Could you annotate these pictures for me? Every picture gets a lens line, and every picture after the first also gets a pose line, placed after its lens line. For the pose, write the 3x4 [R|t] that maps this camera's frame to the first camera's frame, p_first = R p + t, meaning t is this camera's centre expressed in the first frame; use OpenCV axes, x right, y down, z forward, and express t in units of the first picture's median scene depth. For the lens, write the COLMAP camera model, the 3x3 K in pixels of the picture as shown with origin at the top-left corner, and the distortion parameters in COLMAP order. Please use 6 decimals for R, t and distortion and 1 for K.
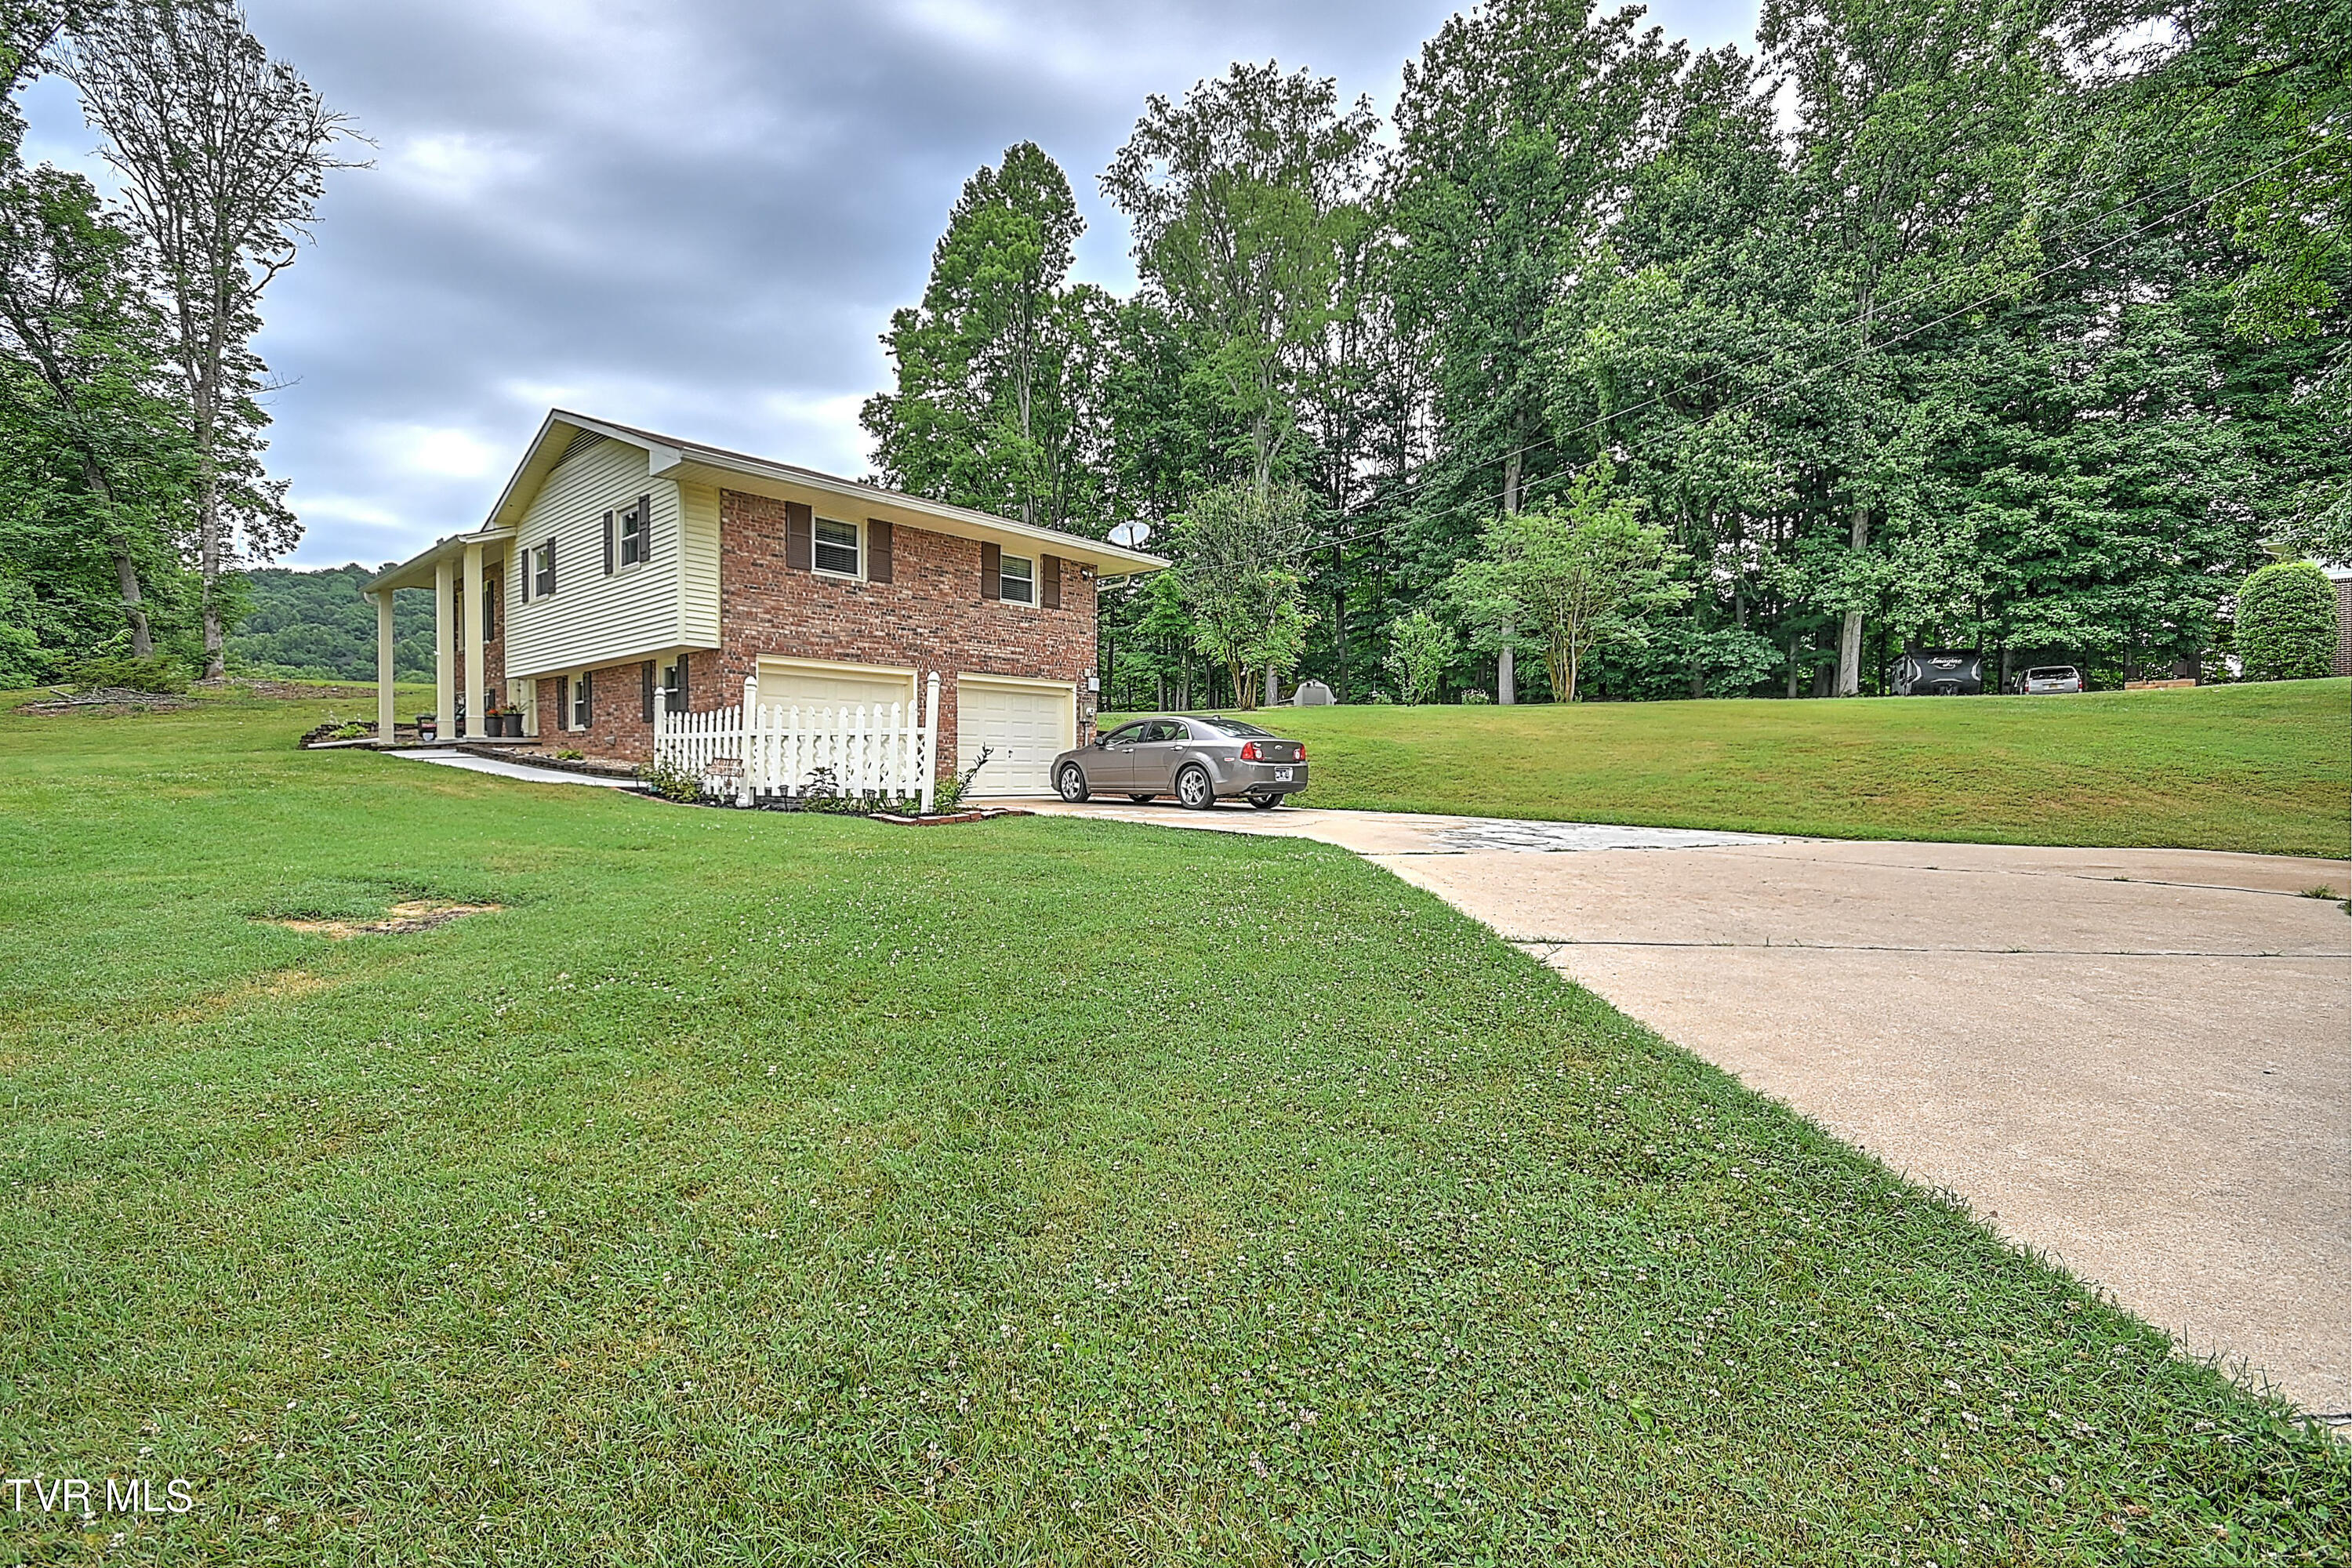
lens RADIAL K [[1026.5, 0, 1176.0], [0, 1026.5, 784.0], [0, 0, 1]] dist [0.018094, -0.017977]
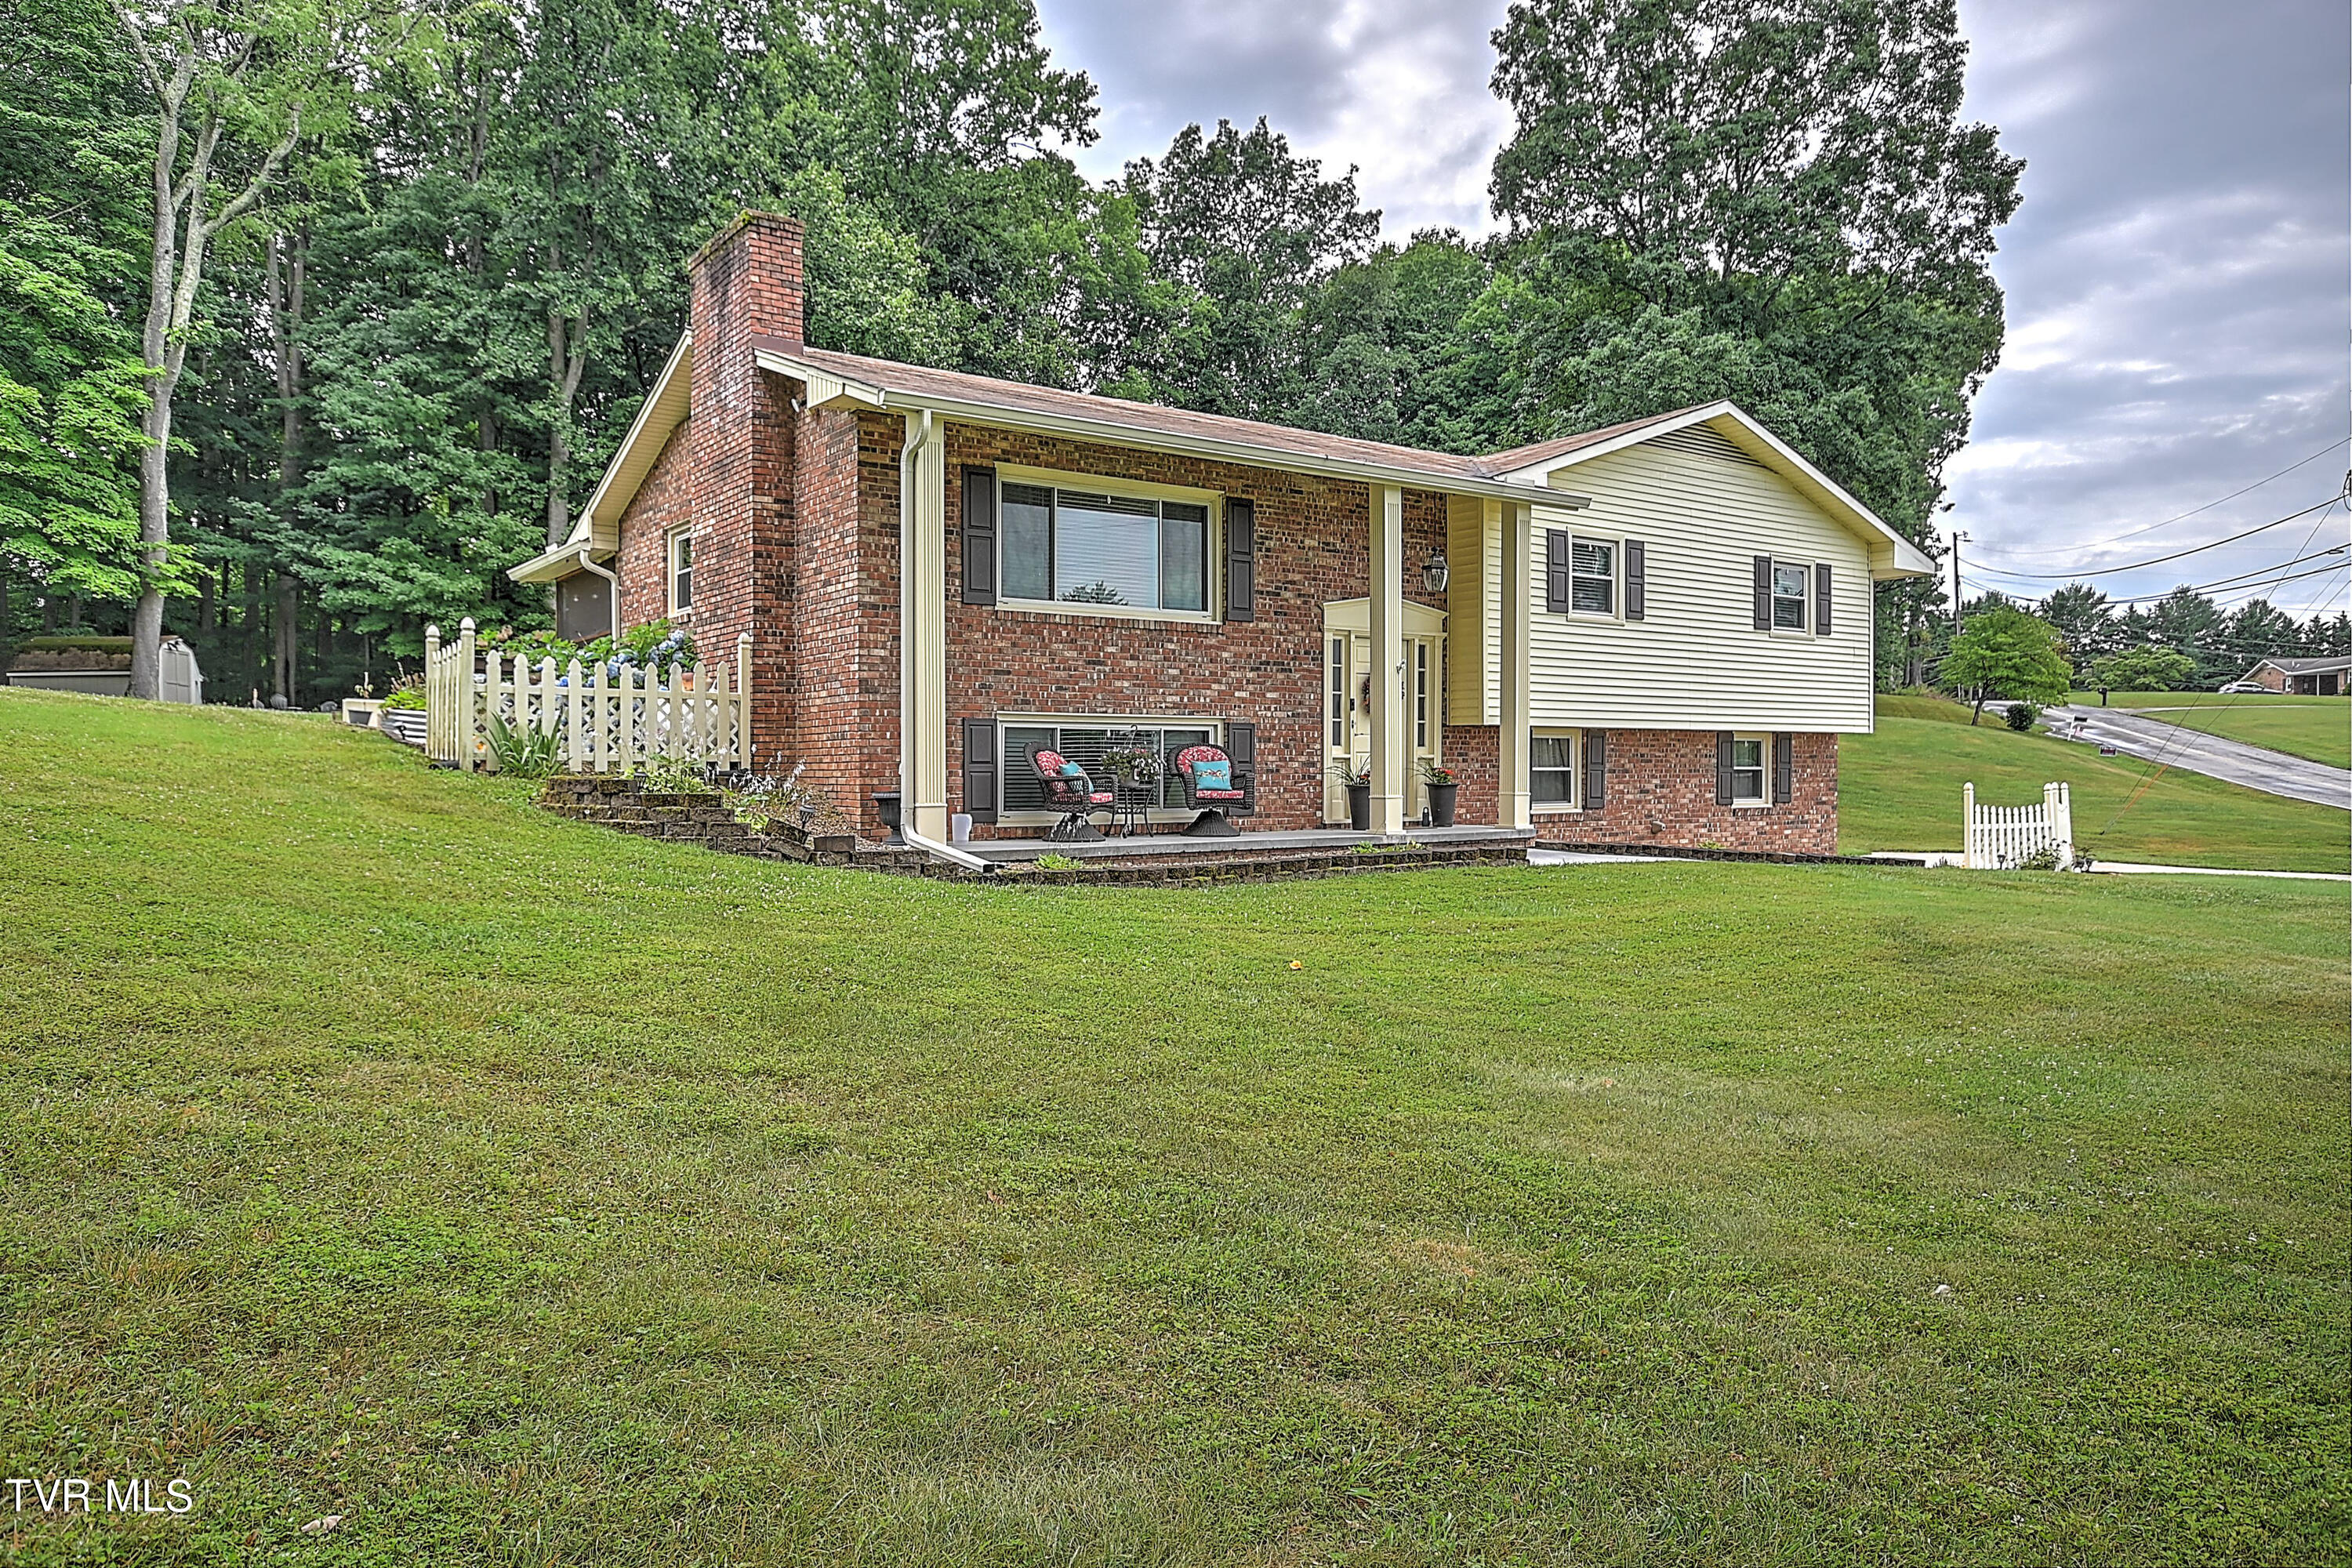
lens RADIAL K [[1541.3, 0, 1176.0], [0, 1541.3, 784.0], [0, 0, 1]] dist [-0.000094, 0.000925]
pose [[0.212060, -0.011965, 0.977183, -0.808955], [0.013710, 0.999863, 0.009268, -0.041811], [-0.977160, 0.011432, 0.212195, 0.517317]]
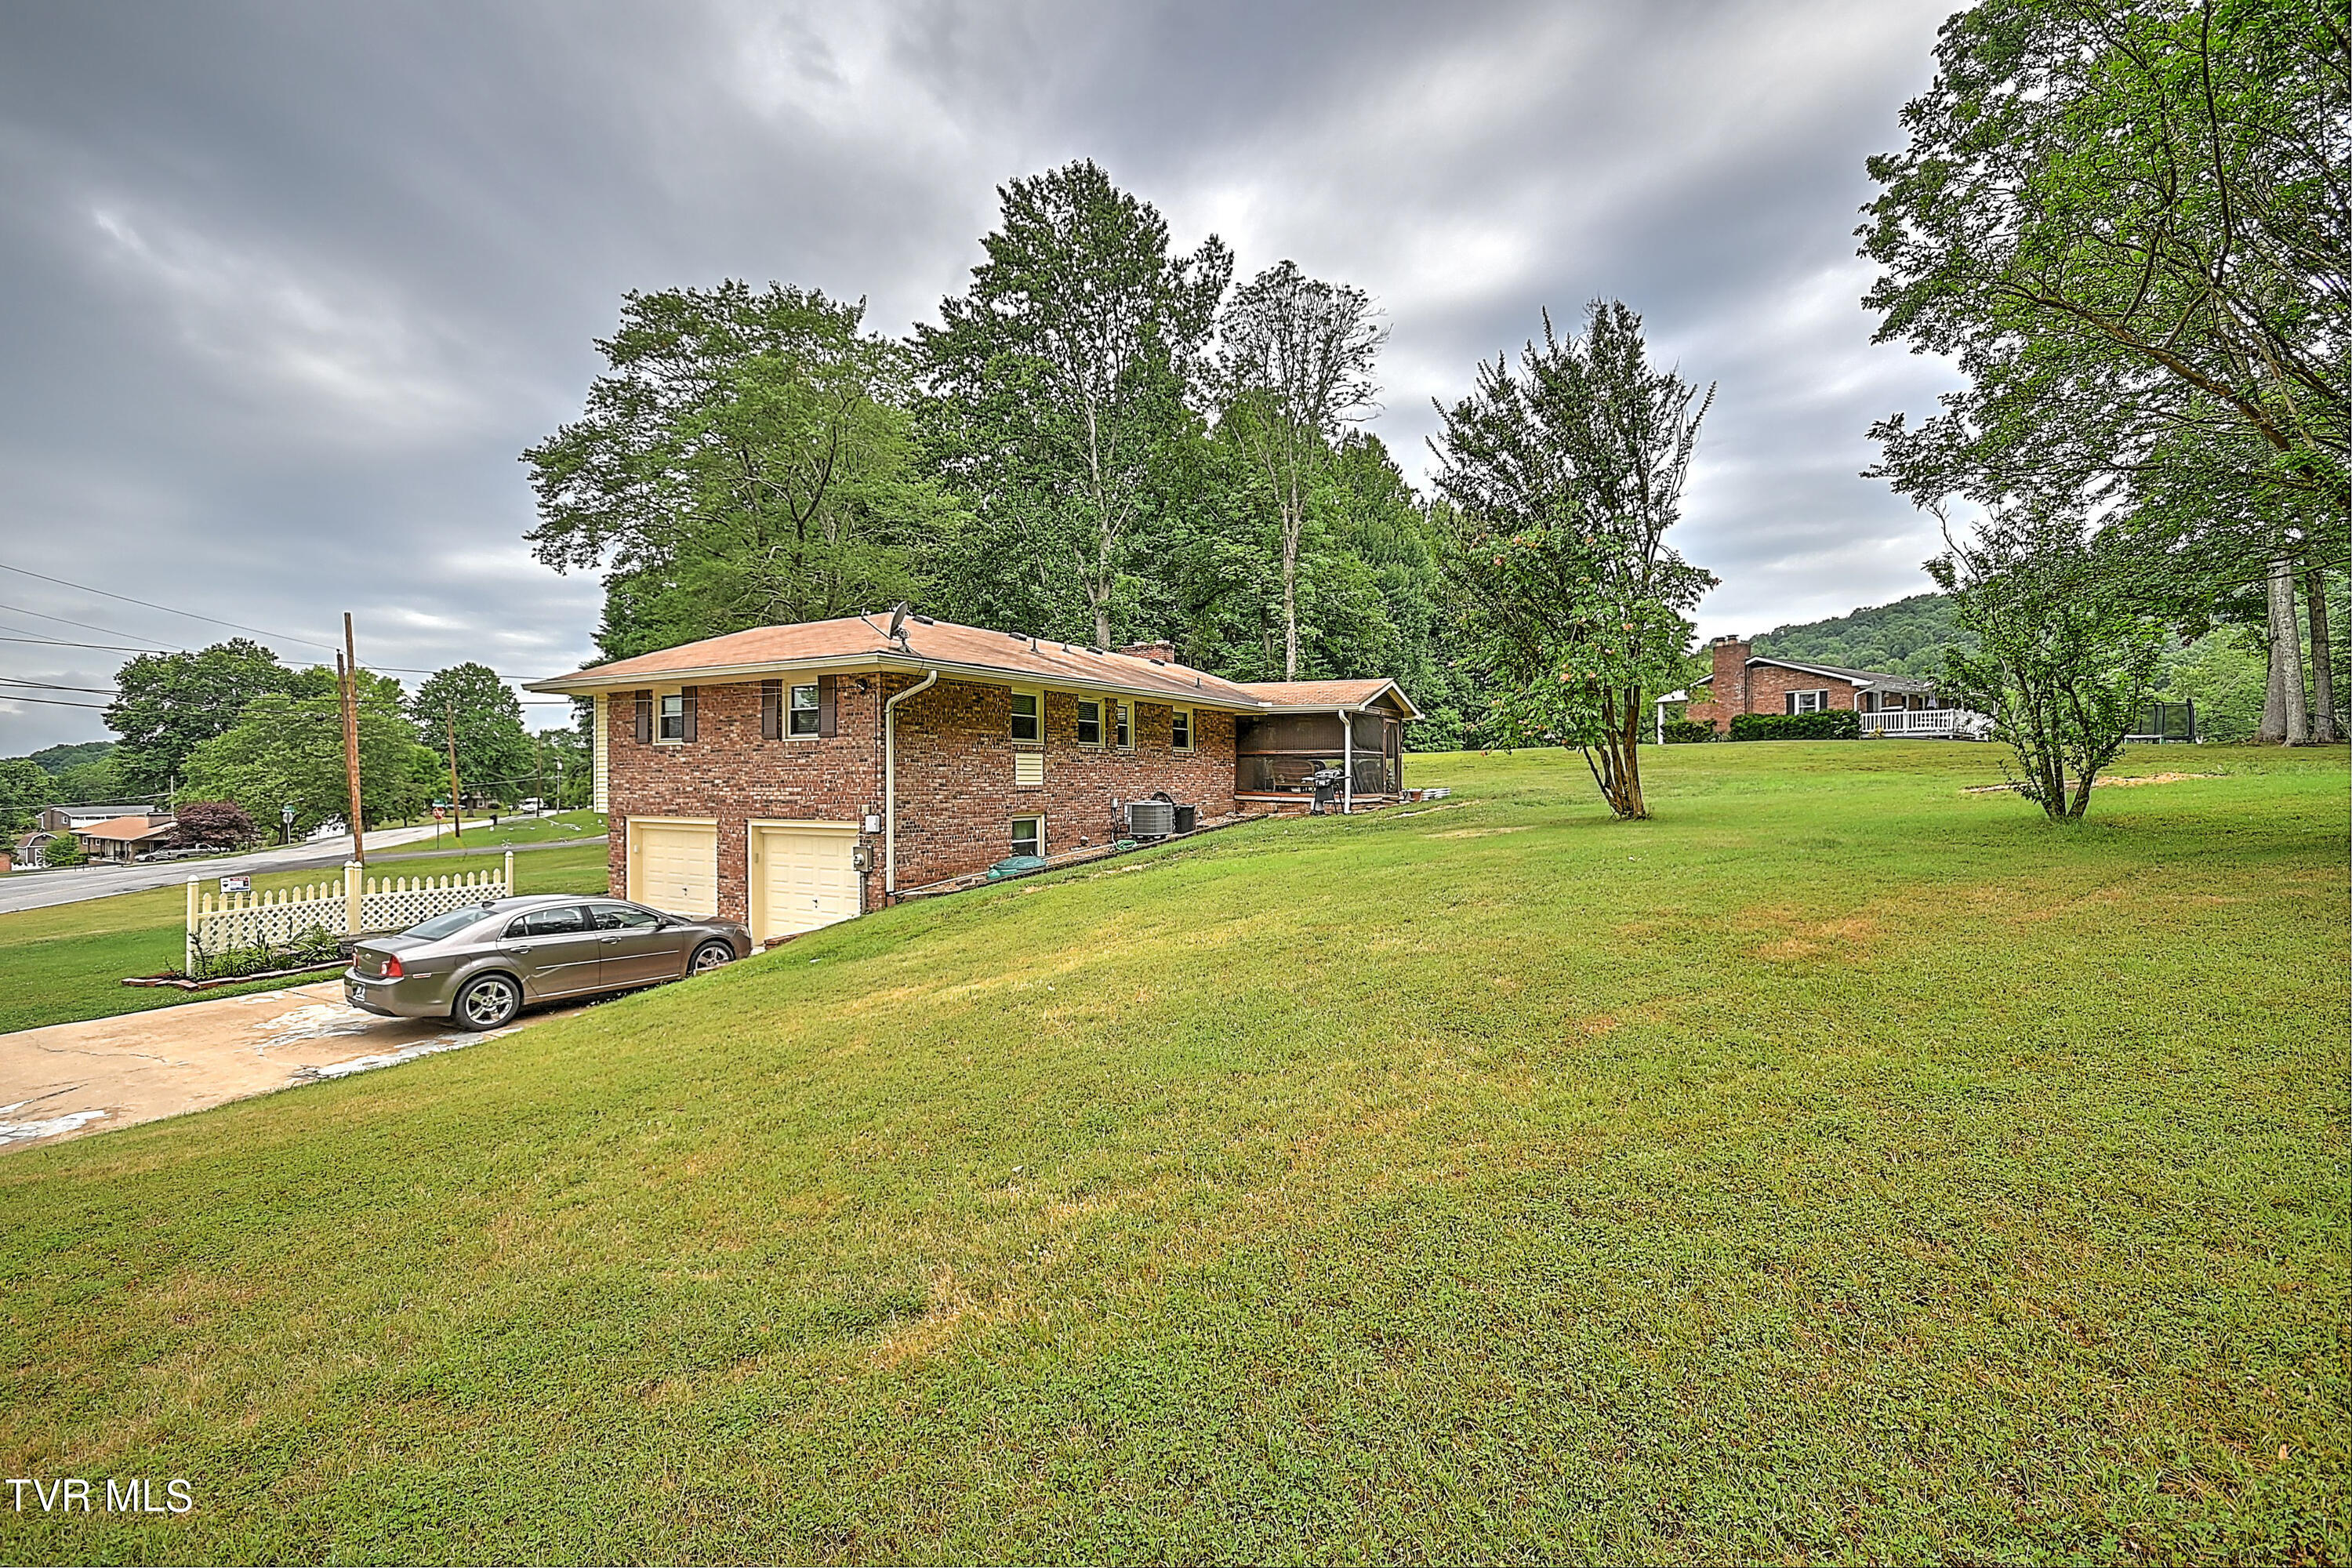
lens RADIAL K [[1026.5, 0, 1176.0], [0, 1026.5, 784.0], [0, 0, 1]] dist [0.018094, -0.017977]
pose [[0.189637, 0.000038, -0.981854, 0.394582], [-0.010093, 0.999947, -0.001911, -0.068745], [0.981802, 0.010272, 0.189627, 0.578108]]
